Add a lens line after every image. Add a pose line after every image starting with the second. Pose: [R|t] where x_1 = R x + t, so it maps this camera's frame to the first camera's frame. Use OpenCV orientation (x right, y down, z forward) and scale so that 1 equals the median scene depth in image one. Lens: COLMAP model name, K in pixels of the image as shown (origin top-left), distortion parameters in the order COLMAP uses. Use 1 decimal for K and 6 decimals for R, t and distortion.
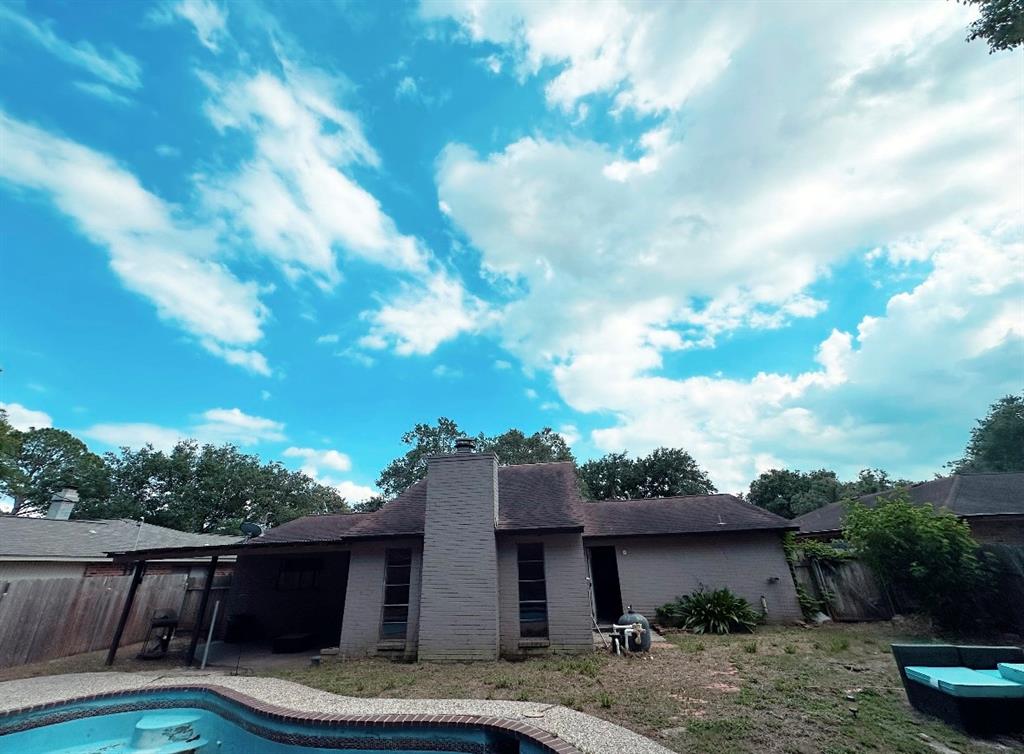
lens RADIAL K [[407.5, 0, 507.9], [0, 407.5, 376.6], [0, 0, 1]] dist [-0.001074, 0.000748]
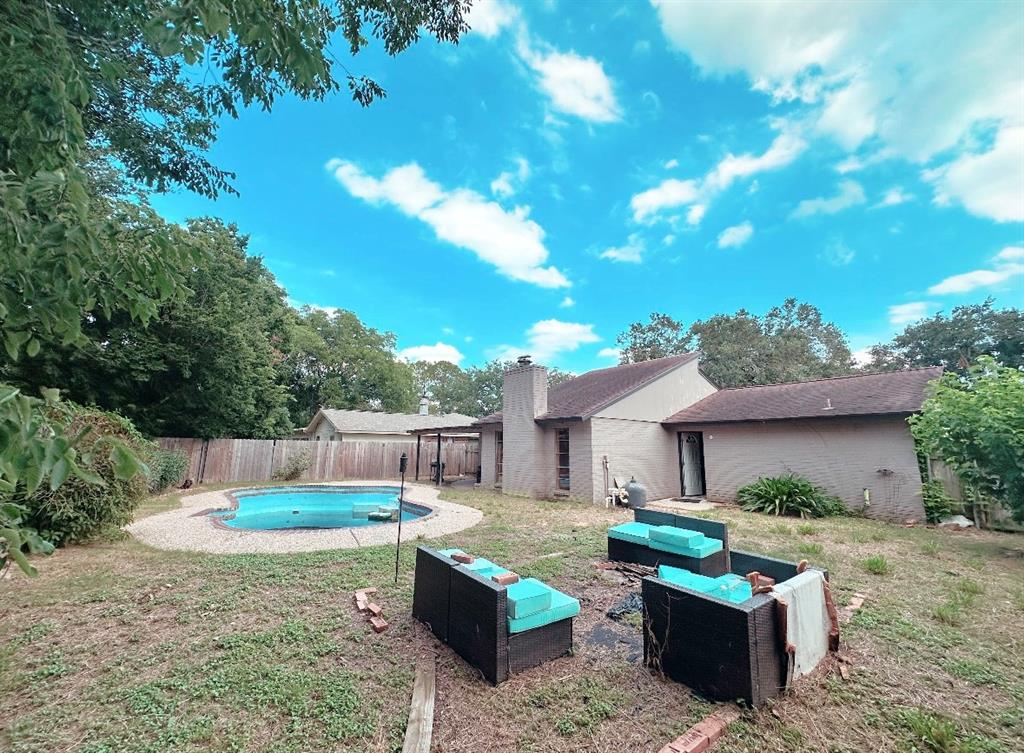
lens RADIAL K [[407.5, 0, 510.9], [0, 407.5, 379.3], [0, 0, 1]] dist [-0.001074, 0.000748]
pose [[0.755816, -0.064181, -0.651631, 0.605347], [0.238593, 0.953759, 0.182802, -0.015410], [0.609767, -0.293639, 0.736180, -0.020213]]
